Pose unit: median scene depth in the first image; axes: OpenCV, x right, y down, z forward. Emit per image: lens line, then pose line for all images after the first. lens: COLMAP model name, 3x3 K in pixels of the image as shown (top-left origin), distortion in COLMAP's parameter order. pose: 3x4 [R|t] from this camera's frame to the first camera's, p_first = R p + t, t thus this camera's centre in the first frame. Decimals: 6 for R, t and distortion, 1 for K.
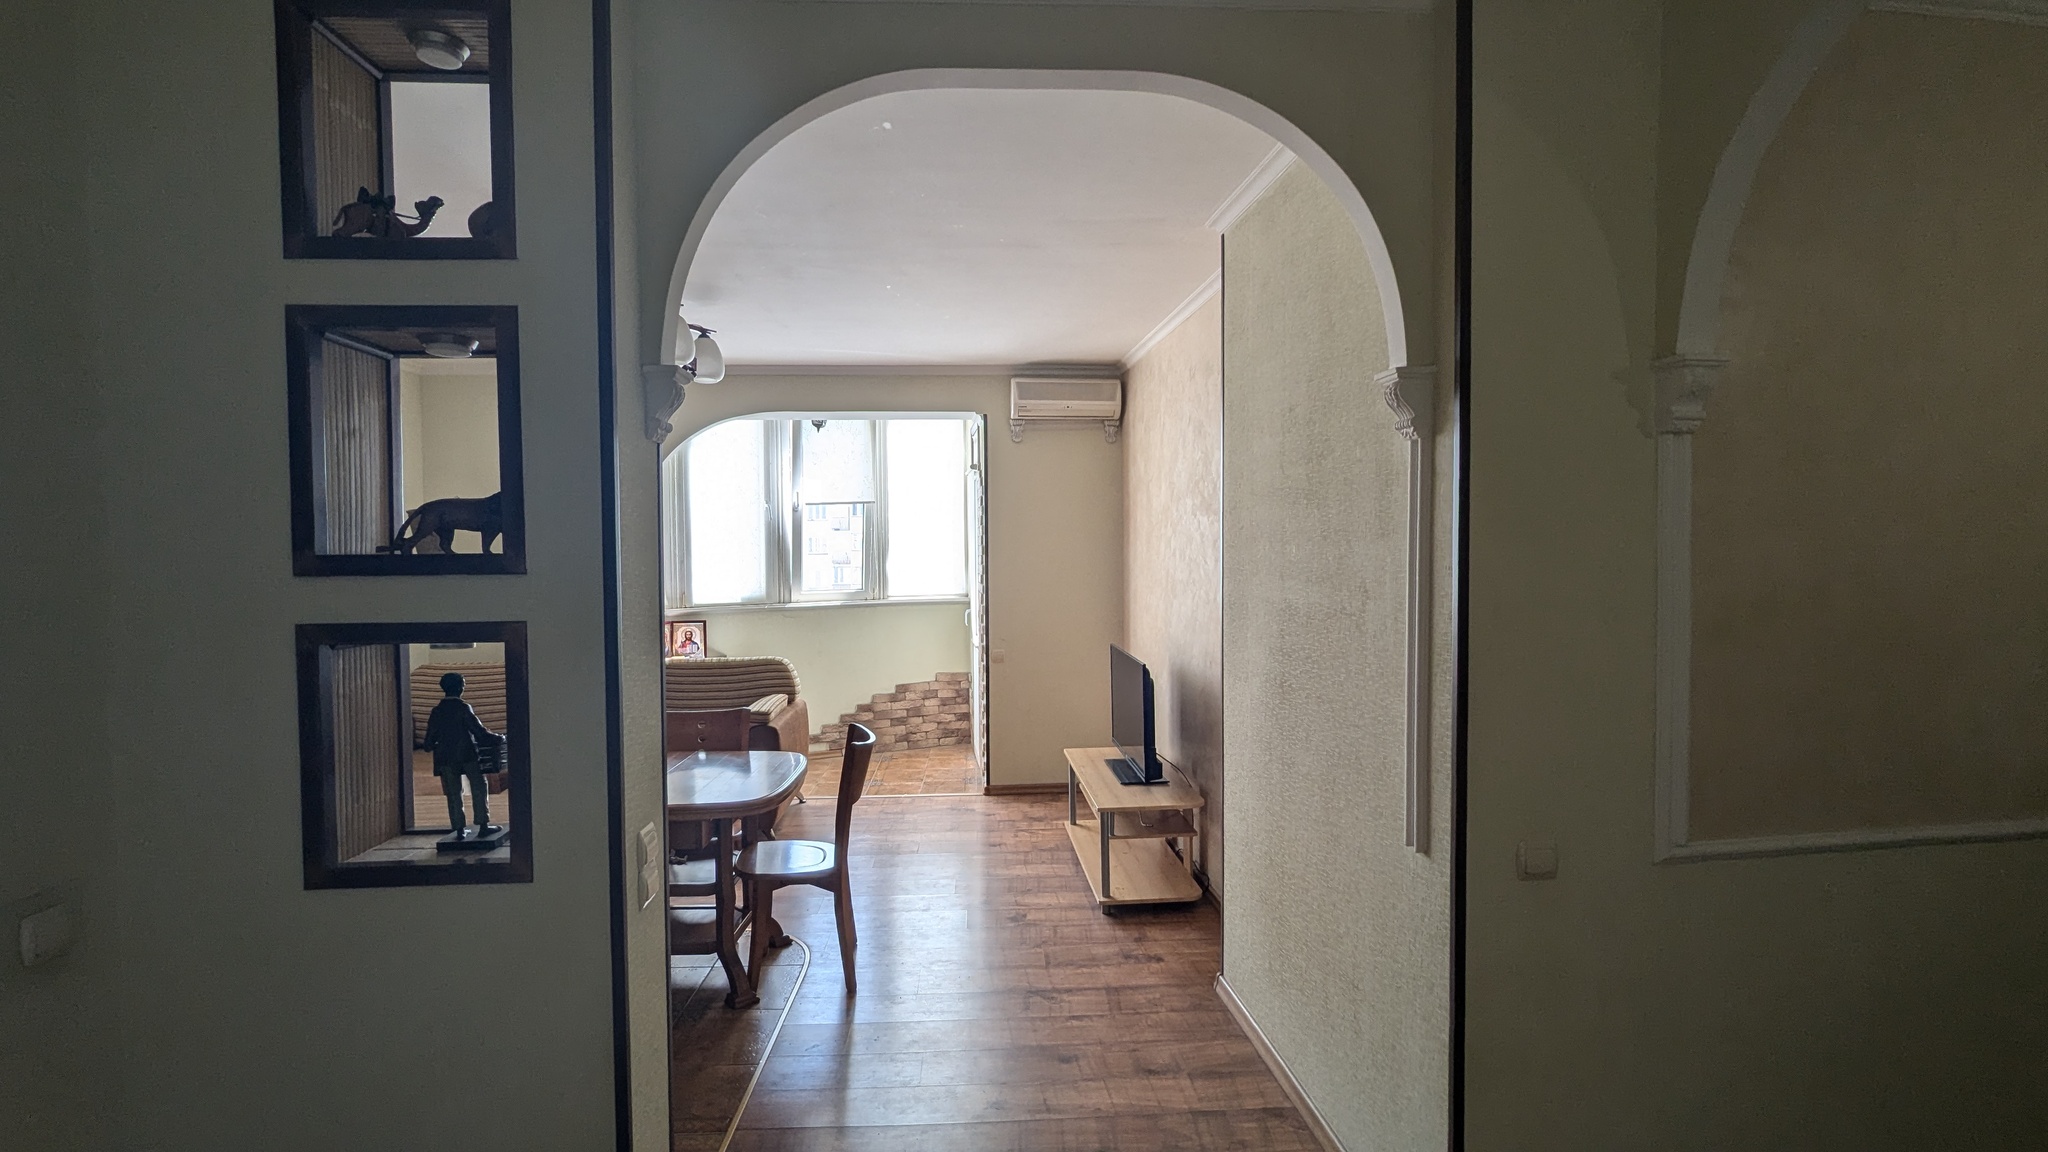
lens RADIAL K [[968.5, 0, 1024.0], [0, 968.5, 576.0], [0, 0, 1]] dist [-0.000012, 0.000131]
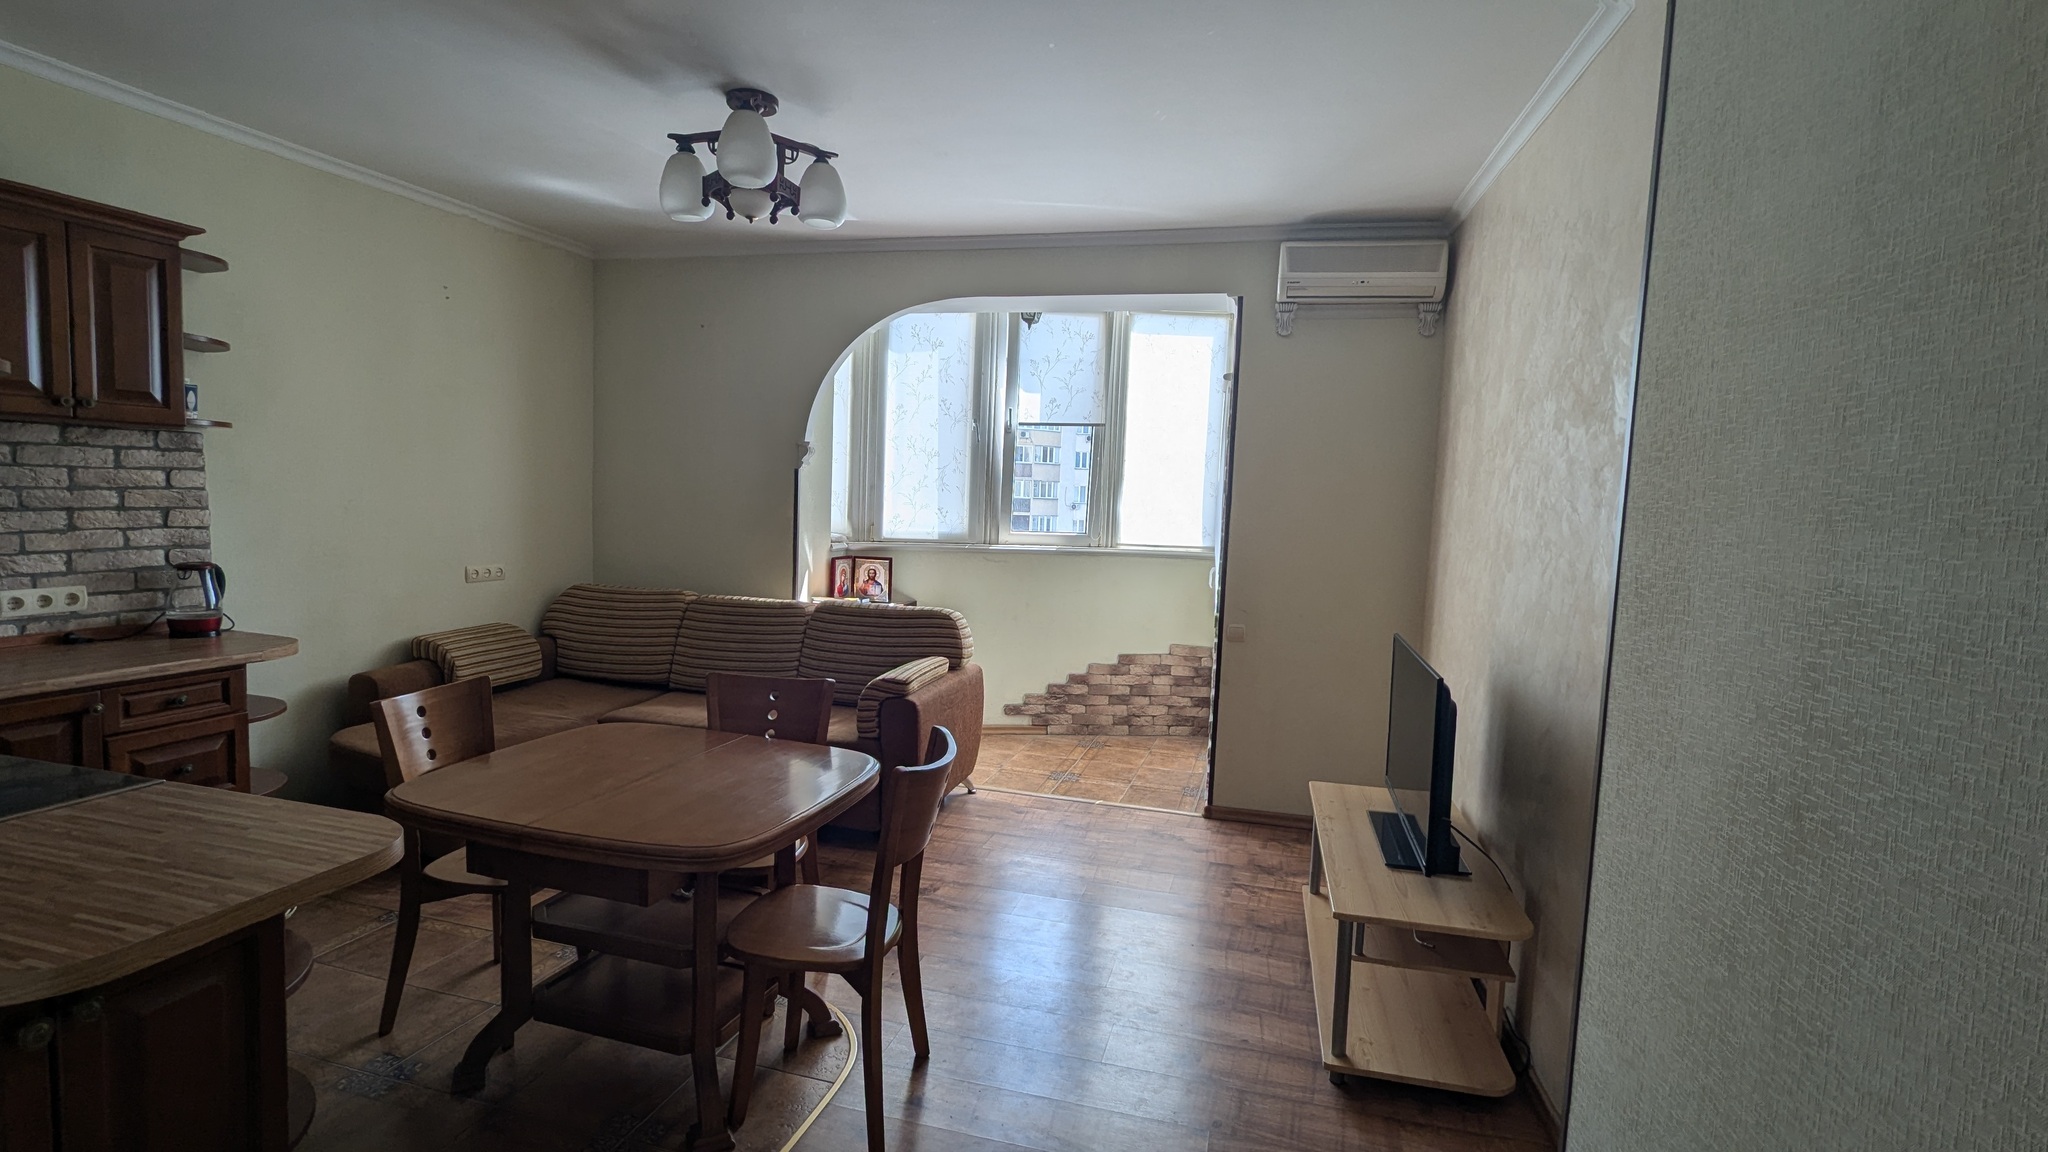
lens RADIAL K [[968.5, 0, 1024.0], [0, 968.5, 576.0], [0, 0, 1]] dist [-0.000012, 0.000131]
pose [[0.949049, 0.073655, -0.306399, 0.043521], [-0.059058, 0.996646, 0.056654, 0.008368], [0.309544, -0.035672, 0.950216, 0.267367]]
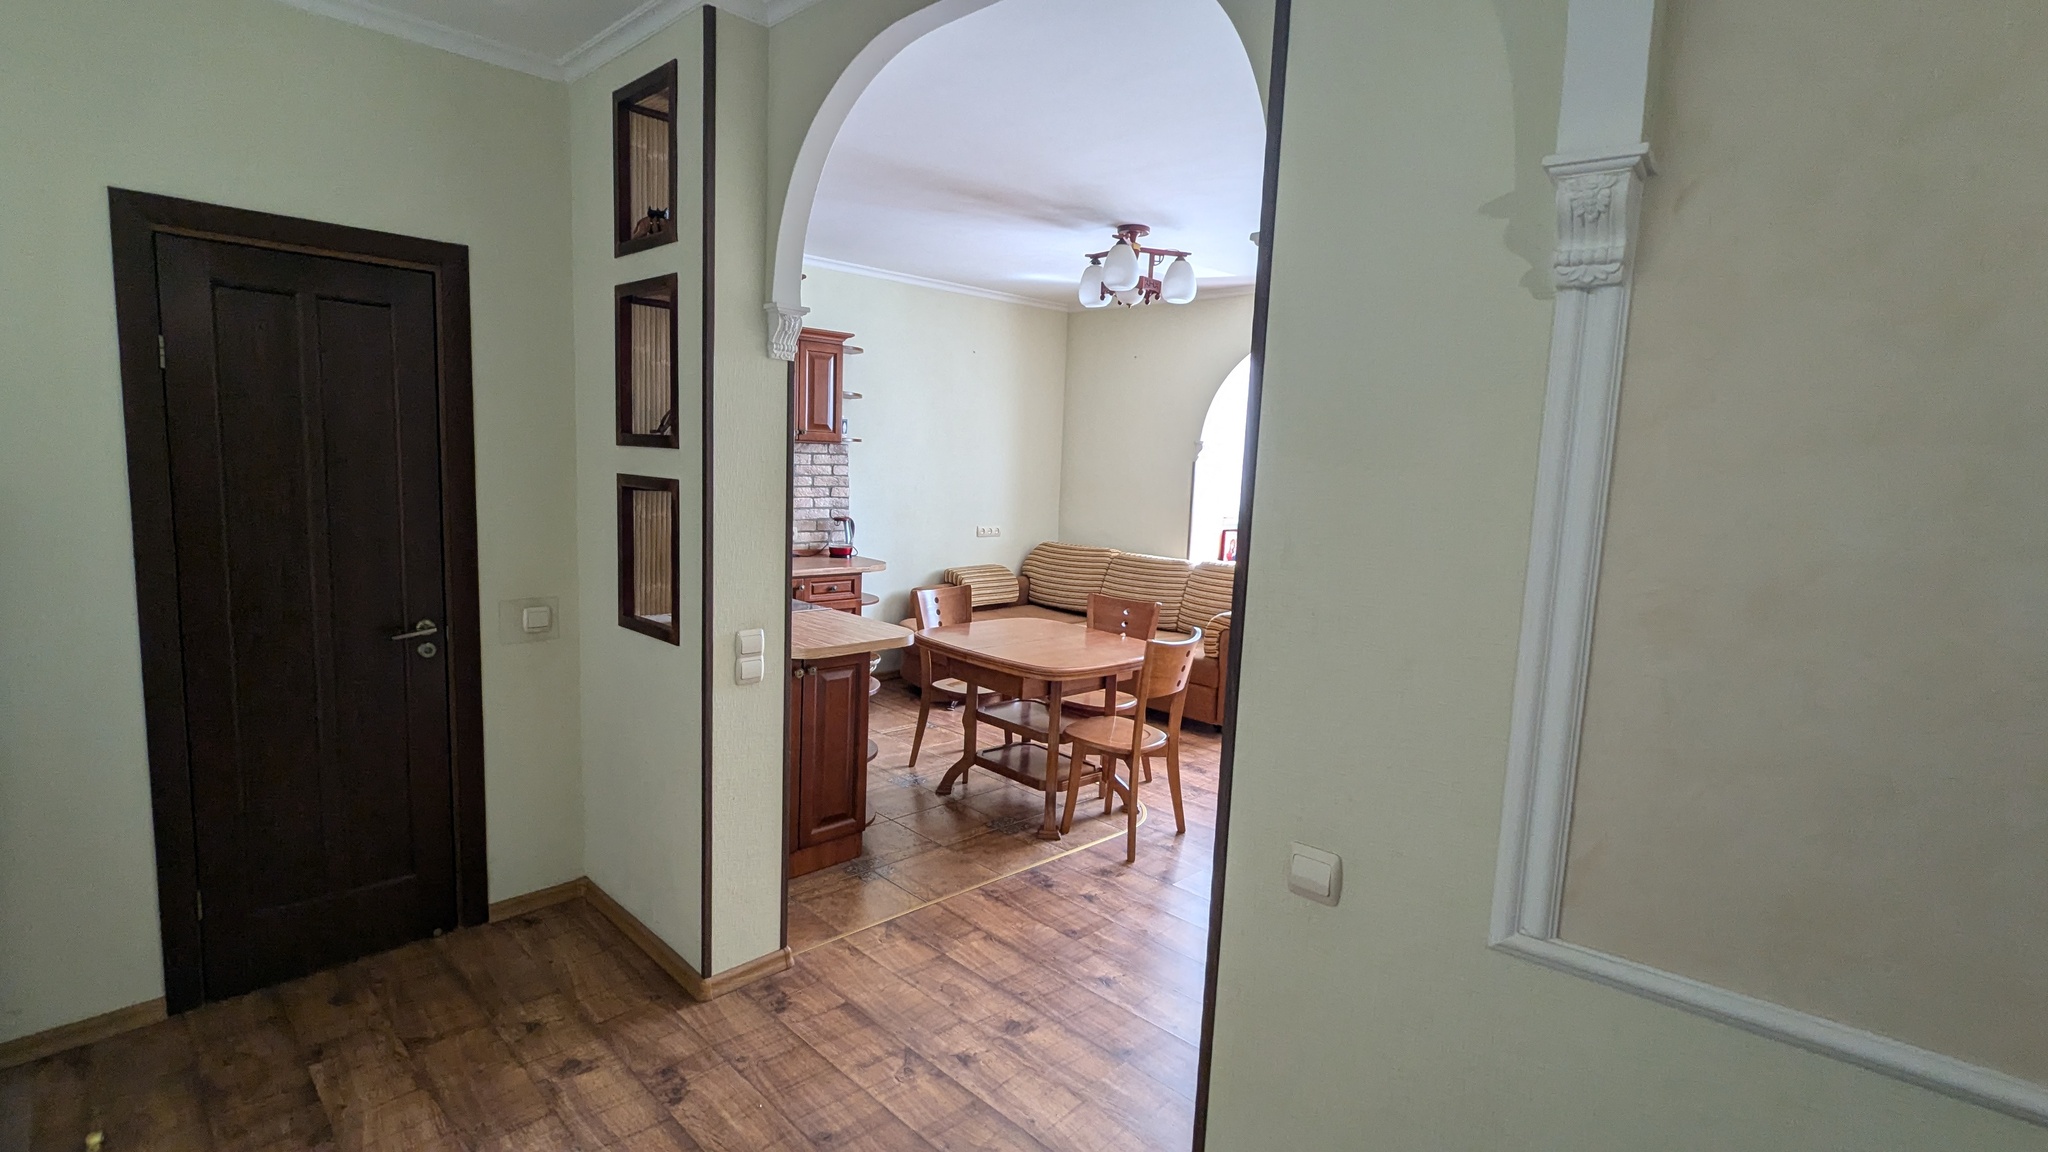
lens RADIAL K [[968.5, 0, 1024.0], [0, 968.5, 576.0], [0, 0, 1]] dist [-0.000012, 0.000131]
pose [[0.671636, 0.128879, -0.729585, 0.295313], [-0.071444, 0.991431, 0.109363, -0.002575], [0.737428, -0.021328, 0.675089, 0.103922]]
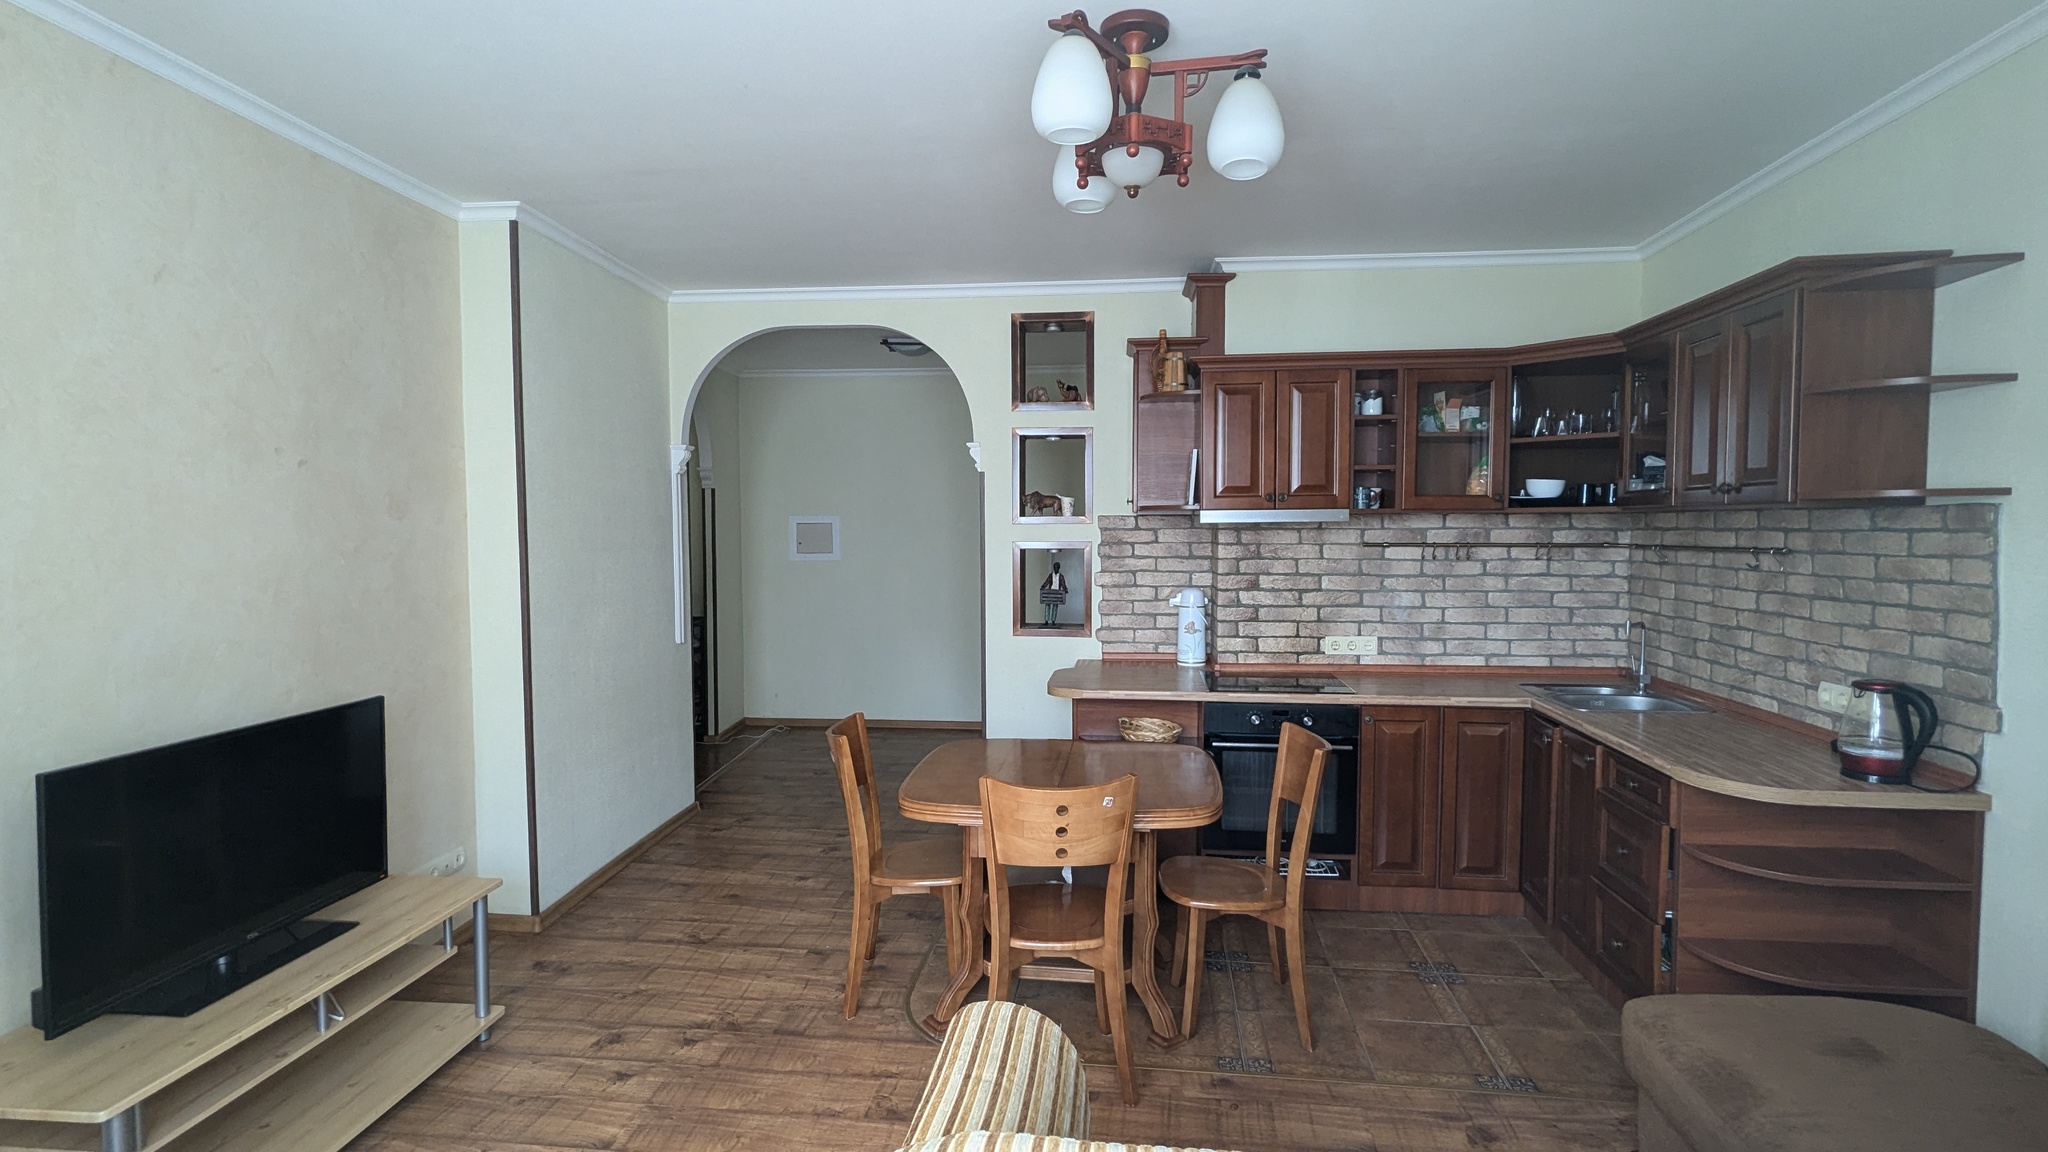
lens RADIAL K [[968.5, 0, 1024.0], [0, 968.5, 576.0], [0, 0, 1]] dist [-0.000012, 0.000131]
pose [[-0.987319, 0.001330, 0.158740, -0.288818], [0.014439, 0.996572, 0.081460, -0.023981], [-0.158088, 0.082720, -0.983954, 1.128211]]
